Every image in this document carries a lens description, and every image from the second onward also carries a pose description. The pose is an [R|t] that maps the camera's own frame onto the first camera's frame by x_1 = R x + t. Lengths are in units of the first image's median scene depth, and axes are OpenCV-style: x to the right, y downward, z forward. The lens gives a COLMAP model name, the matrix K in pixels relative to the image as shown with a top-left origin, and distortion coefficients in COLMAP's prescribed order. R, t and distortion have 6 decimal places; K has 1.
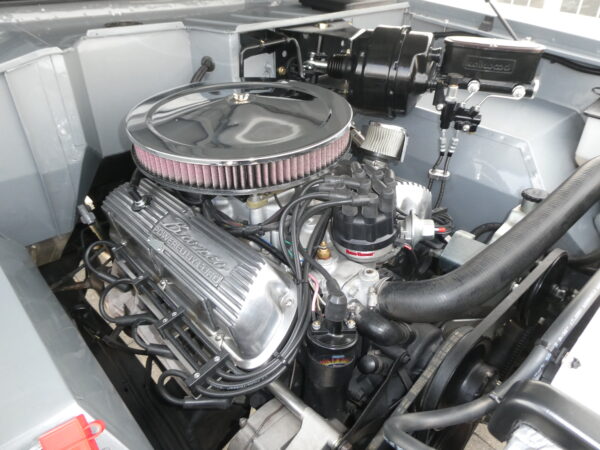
lens RADIAL K [[421.2, 0, 301.7], [0, 421.2, 224.1], [0, 0, 1]] dist [-0.006323, -0.007848]
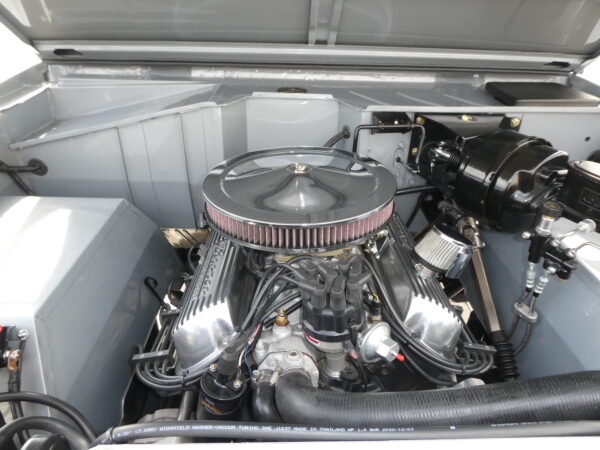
lens RADIAL K [[421.2, 0, 301.7], [0, 421.2, 224.1], [0, 0, 1]] dist [-0.006323, -0.007848]
pose [[0.750565, 0.320851, -0.577674, 0.457086], [-0.375738, 0.926352, 0.026322, -0.148850], [0.543575, 0.197298, 0.815843, 0.066946]]
